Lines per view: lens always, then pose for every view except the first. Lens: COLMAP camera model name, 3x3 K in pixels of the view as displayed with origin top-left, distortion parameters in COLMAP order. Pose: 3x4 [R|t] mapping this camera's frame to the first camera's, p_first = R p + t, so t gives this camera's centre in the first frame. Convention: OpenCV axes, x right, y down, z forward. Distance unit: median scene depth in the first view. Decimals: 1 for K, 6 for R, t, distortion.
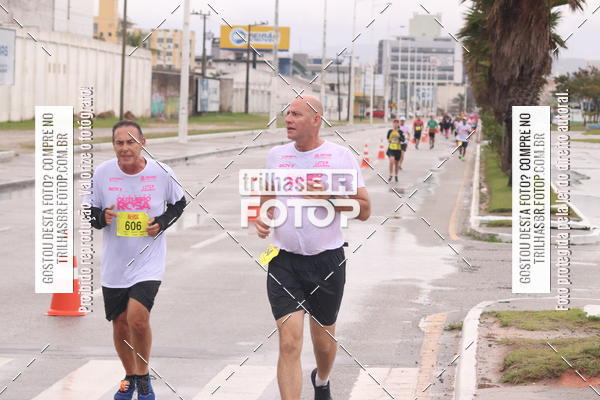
lens RADIAL K [[2006.5, 0, 299.7], [0, 2006.5, 199.5], [0, 0, 1]] dist [-0.119616, 1.201139]
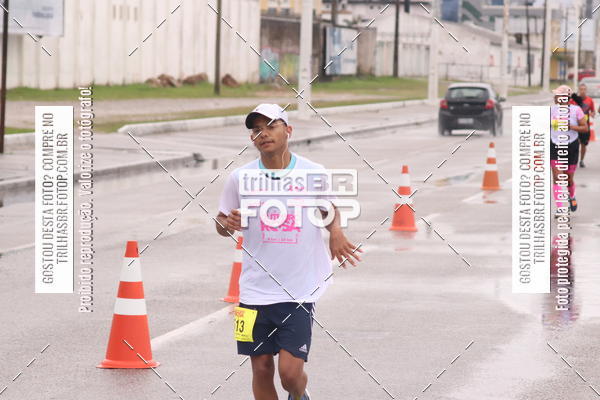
lens RADIAL K [[2833.6, 0, 300.5], [0, 2833.6, 215.8], [0, 0, 1]] dist [0.614349, 4.791966]
pose [[0.998172, 0.000112, -0.060431, 0.000380], [0.000226, 0.999984, 0.005583, 0.000012], [0.060431, -0.005587, 0.998157, 0.006378]]
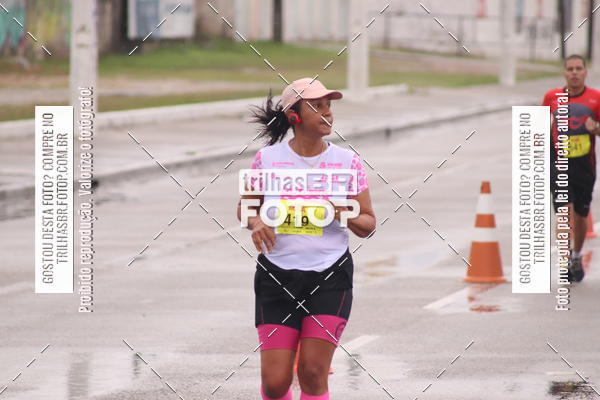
lens RADIAL K [[3422.2, 0, 301.7], [0, 3422.2, 199.3], [0, 0, 1]] dist [1.256555, 12.844040]
pose [[0.994515, -0.010187, -0.104095, 0.035351], [0.009822, 0.999944, -0.004015, -0.015175], [0.104130, 0.002970, 0.994559, 0.444540]]
